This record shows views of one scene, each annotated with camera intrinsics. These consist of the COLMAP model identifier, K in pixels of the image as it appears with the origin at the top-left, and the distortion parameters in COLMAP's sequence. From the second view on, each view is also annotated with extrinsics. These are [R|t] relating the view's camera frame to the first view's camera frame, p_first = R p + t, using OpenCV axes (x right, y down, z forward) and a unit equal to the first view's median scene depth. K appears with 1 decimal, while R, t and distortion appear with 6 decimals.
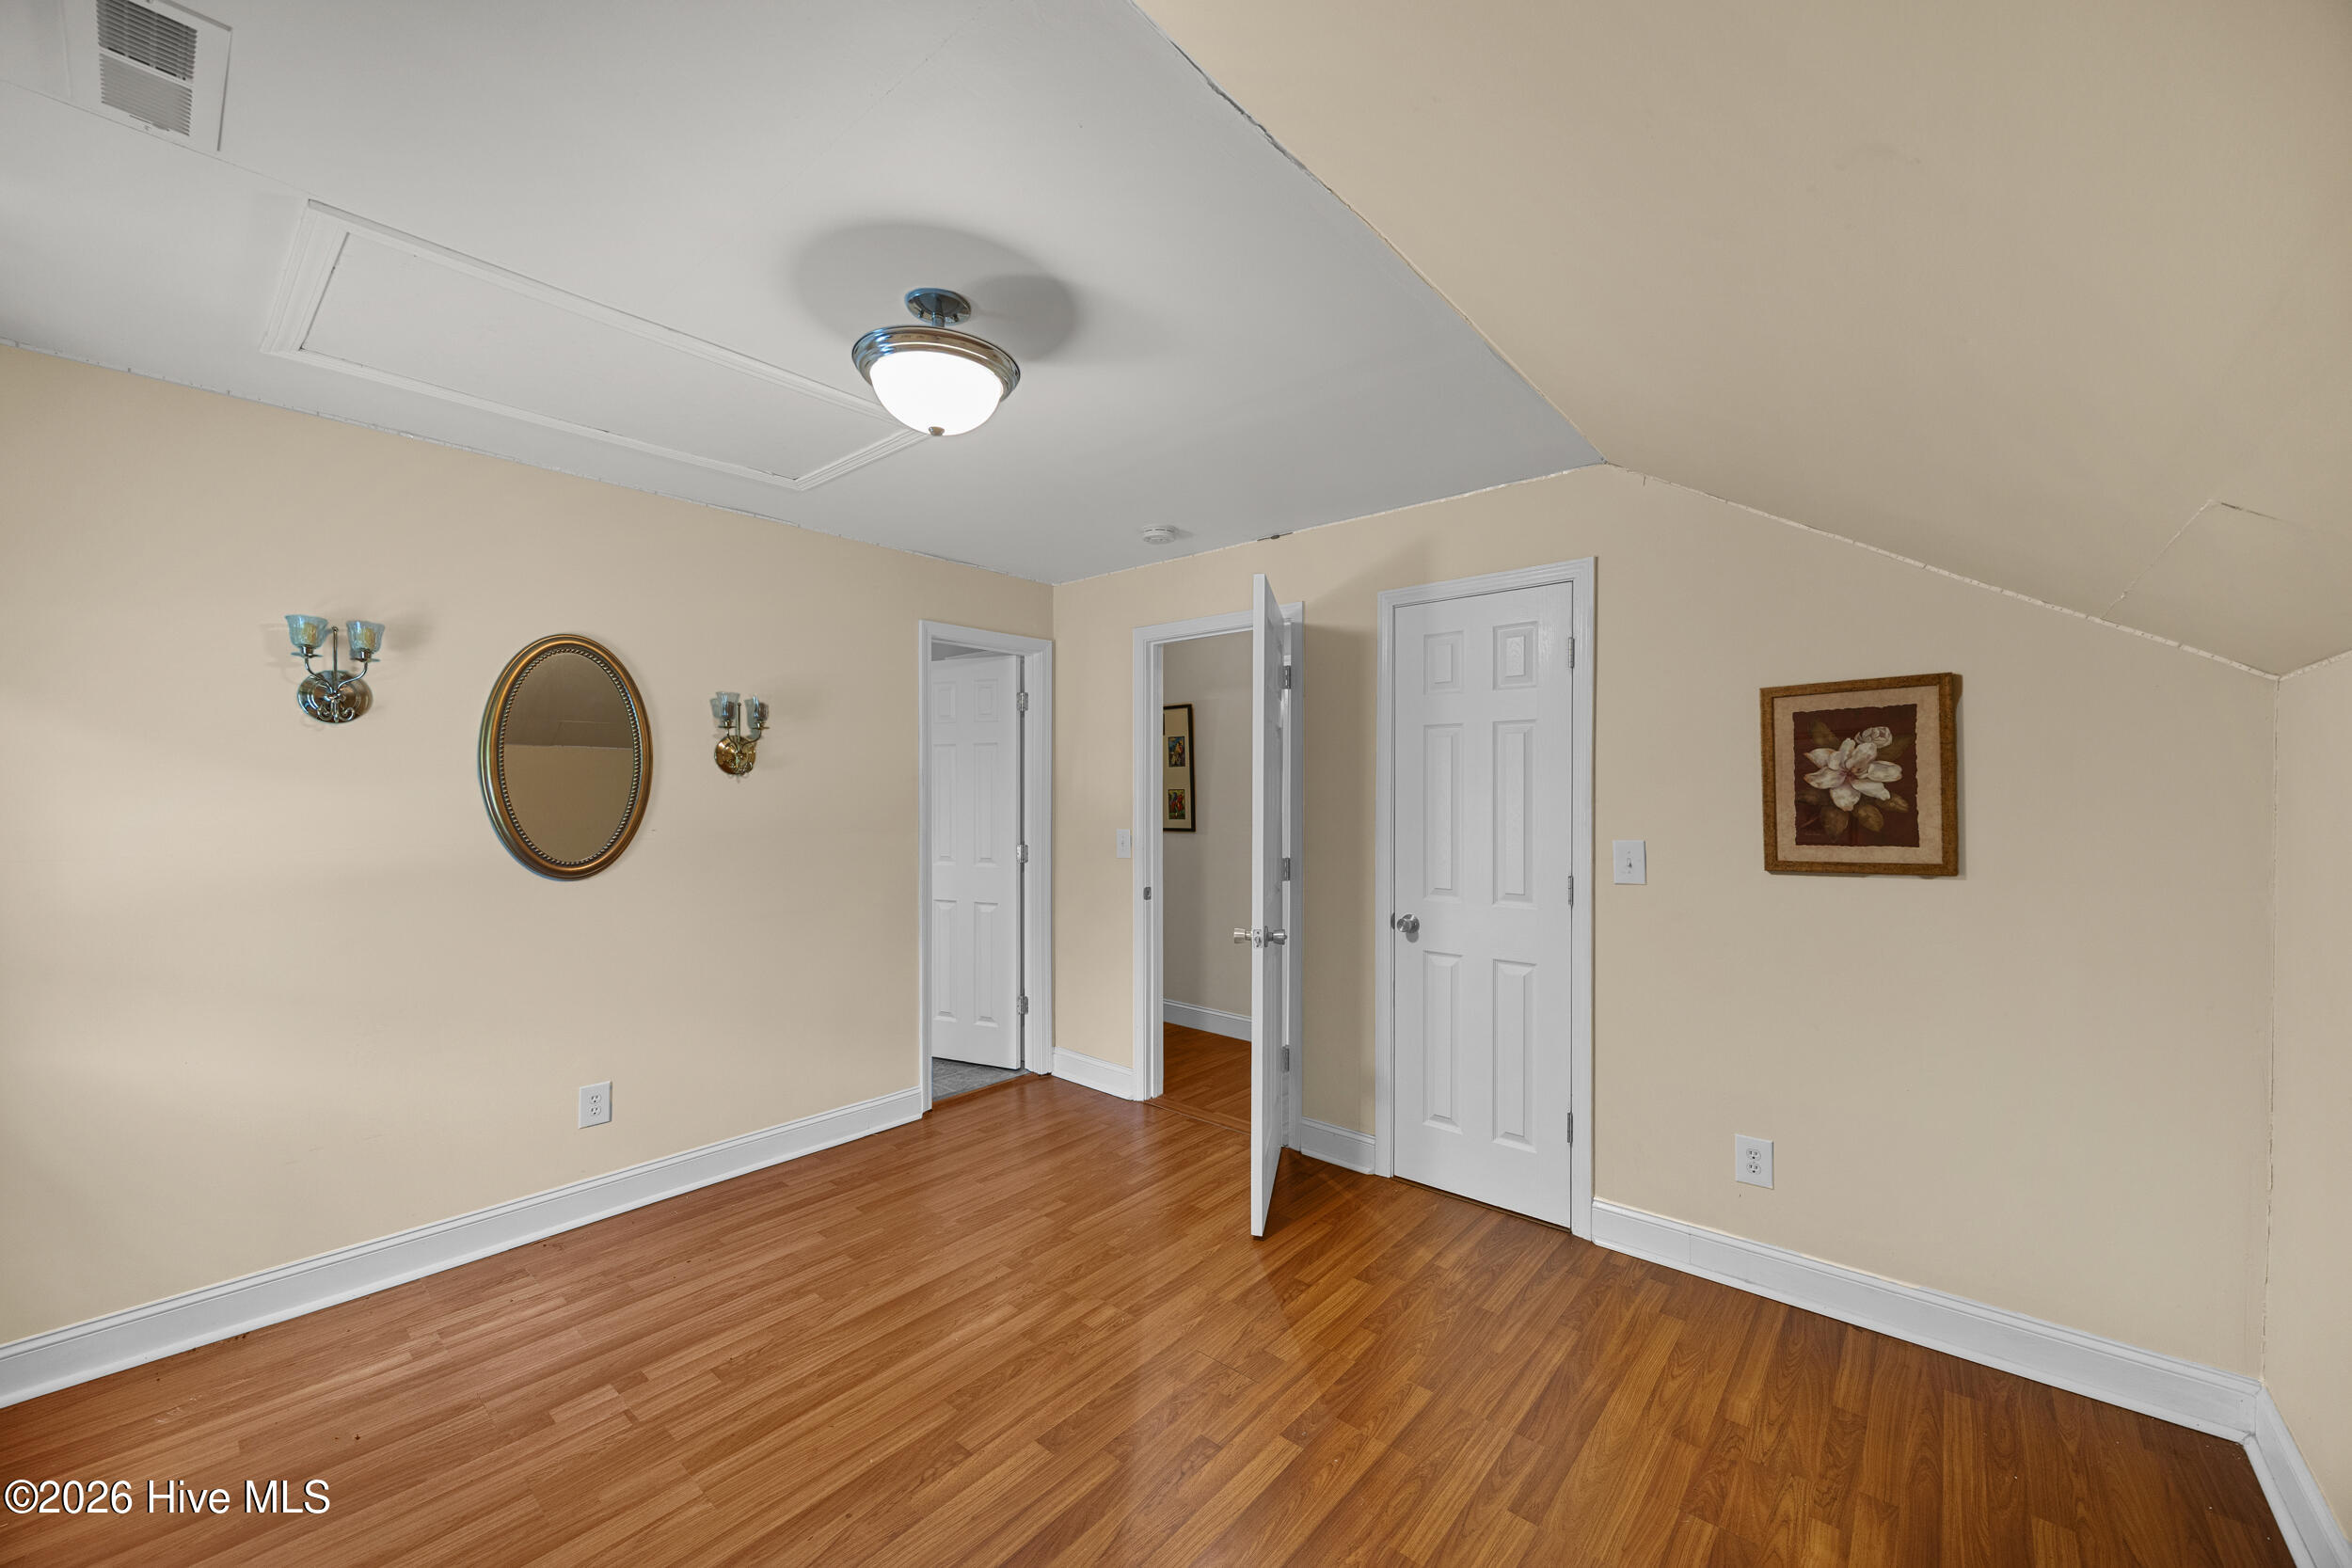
lens RADIAL K [[901.7, 0, 1172.7], [0, 901.7, 785.0], [0, 0, 1]] dist [-0.000056, -0.000013]
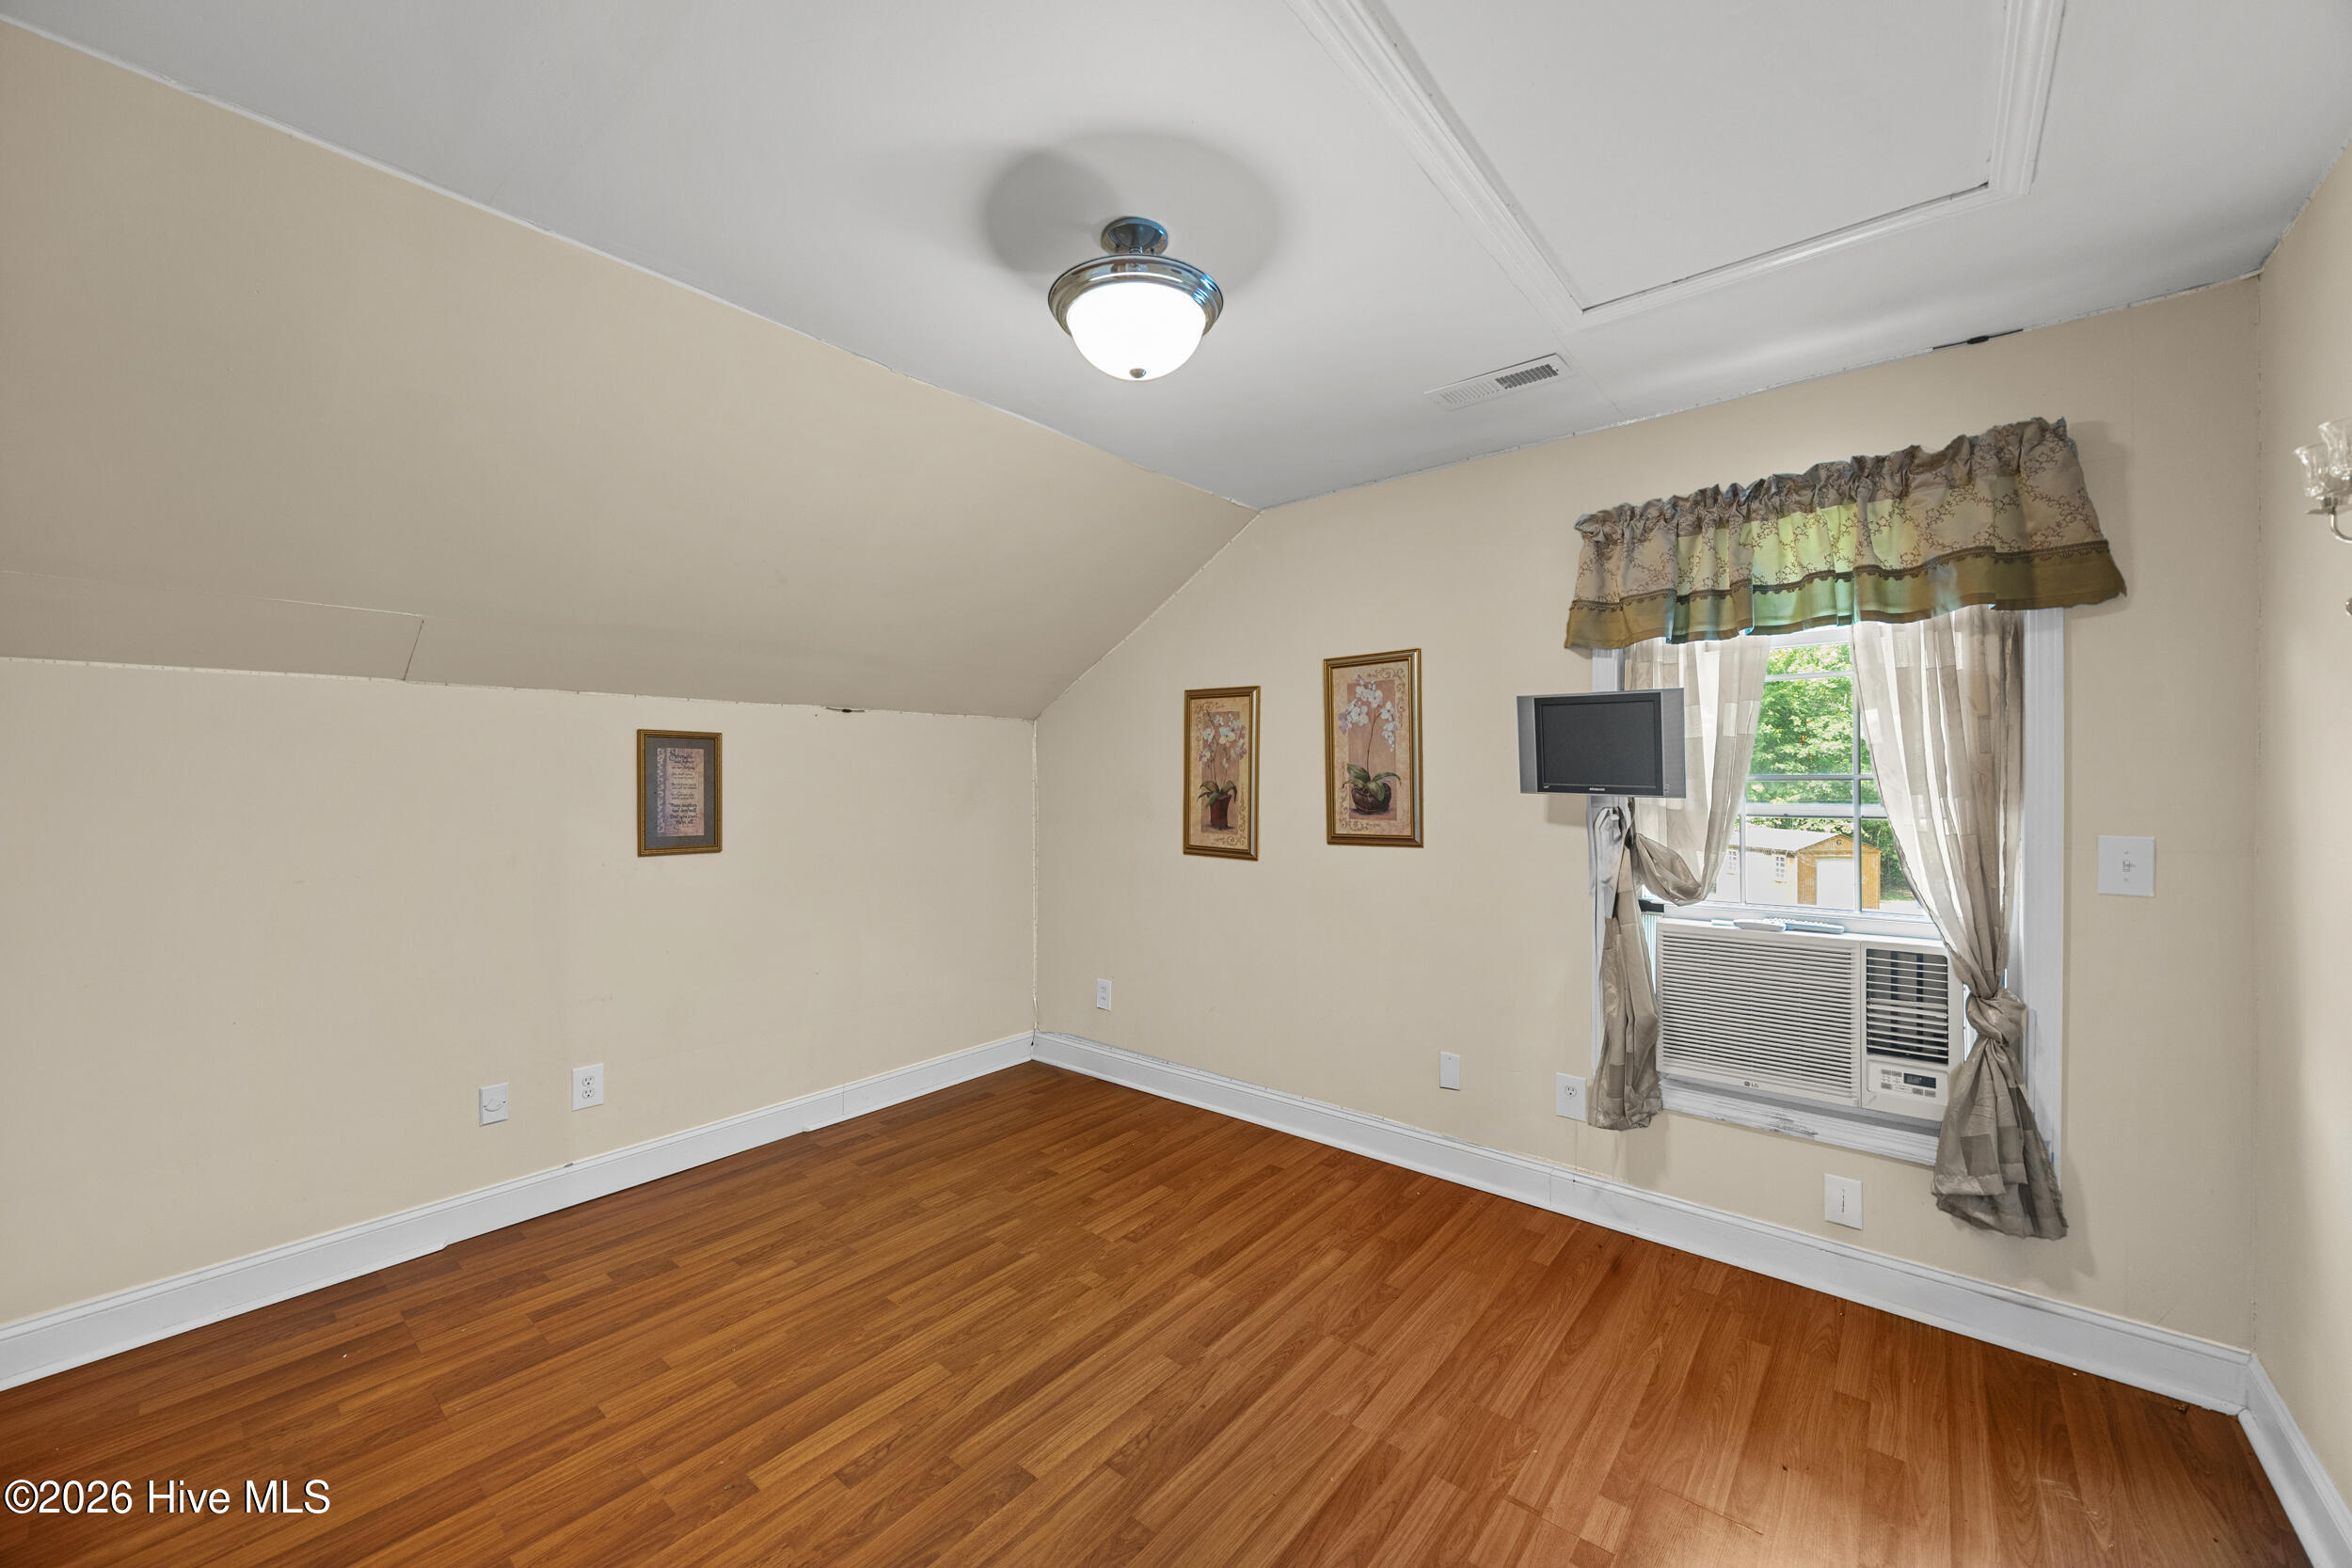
lens RADIAL K [[901.7, 0, 1178.5], [0, 901.7, 779.0], [0, 0, 1]] dist [-0.000056, -0.000013]
pose [[-0.999829, 0.003748, -0.018097, -0.288355], [0.003814, 0.999986, -0.003602, 0.031509], [0.018083, -0.003670, -0.999830, 1.966492]]
